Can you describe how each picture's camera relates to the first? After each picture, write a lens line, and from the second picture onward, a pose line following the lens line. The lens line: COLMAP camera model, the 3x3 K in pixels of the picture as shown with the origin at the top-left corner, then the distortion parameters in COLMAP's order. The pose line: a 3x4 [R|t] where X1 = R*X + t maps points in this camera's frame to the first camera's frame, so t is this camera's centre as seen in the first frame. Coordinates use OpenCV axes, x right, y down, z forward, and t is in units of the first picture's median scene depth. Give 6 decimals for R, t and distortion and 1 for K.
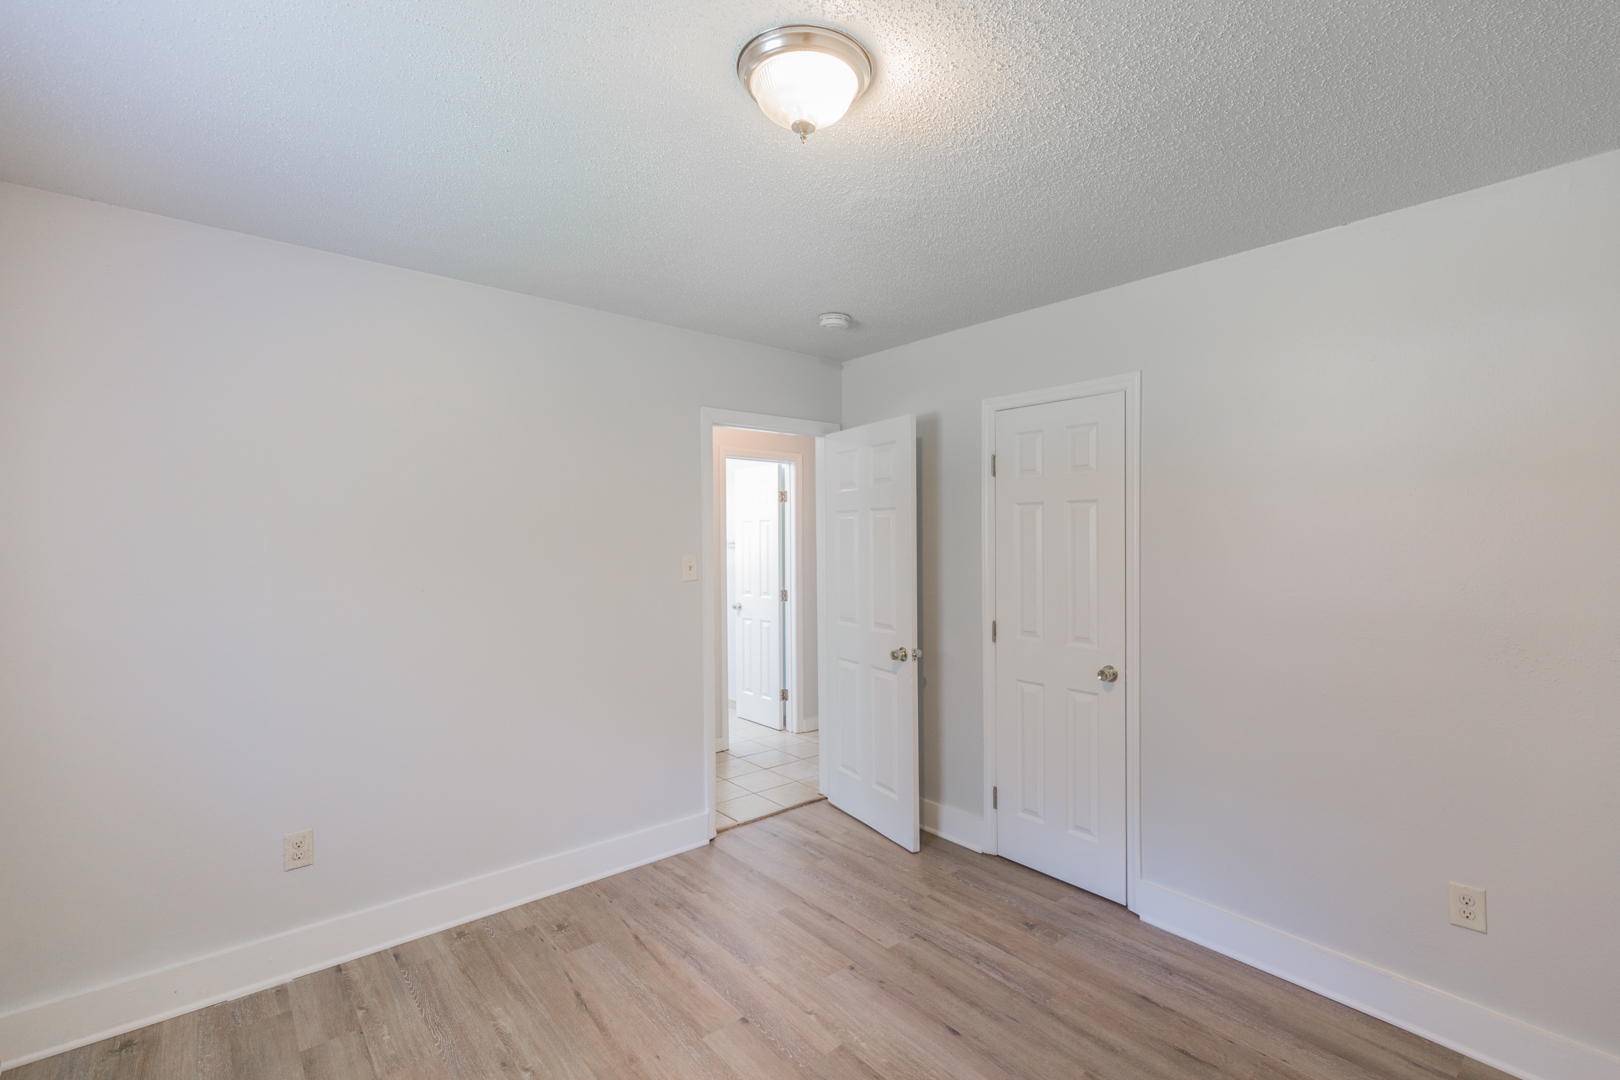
lens RADIAL K [[748.5, 0, 821.7], [0, 748.5, 535.3], [0, 0, 1]] dist [0.003701, 0.001189]
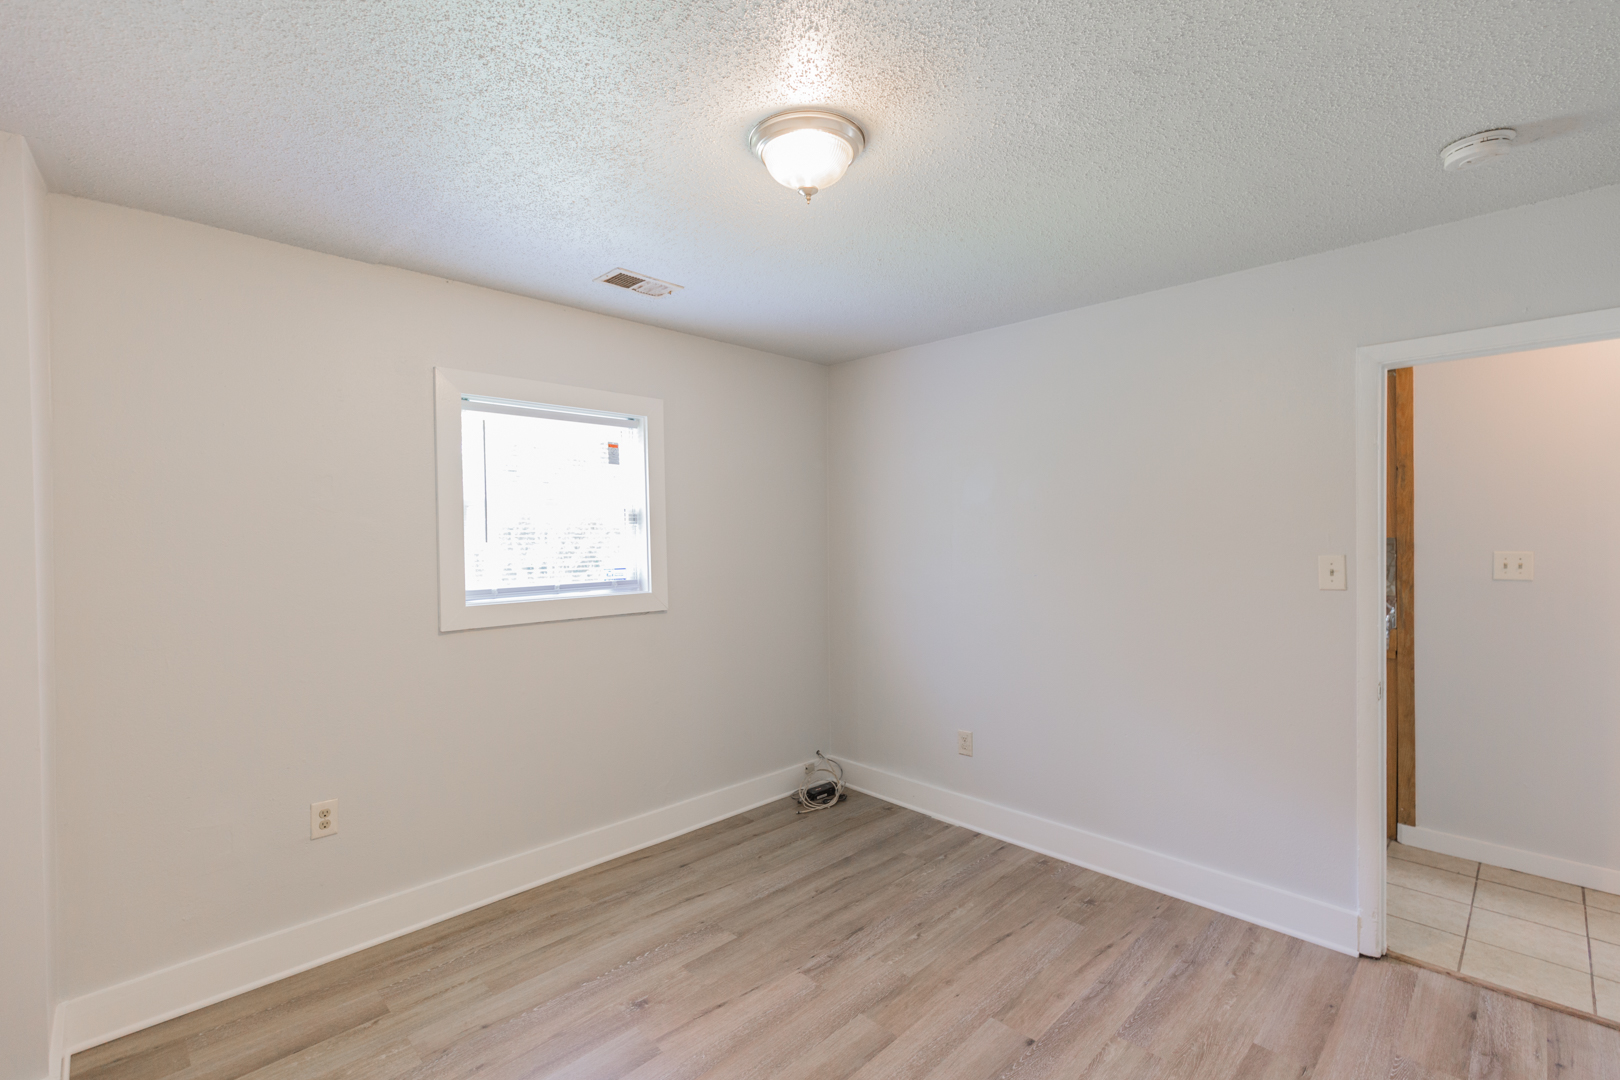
lens RADIAL K [[748.5, 0, 824.1], [0, 748.5, 544.0], [0, 0, 1]] dist [0.003701, 0.001189]
pose [[0.066608, 0.015697, -0.997656, 0.702488], [-0.002383, 0.999876, 0.015573, 0.007230], [0.997776, 0.001340, 0.066637, 0.589755]]
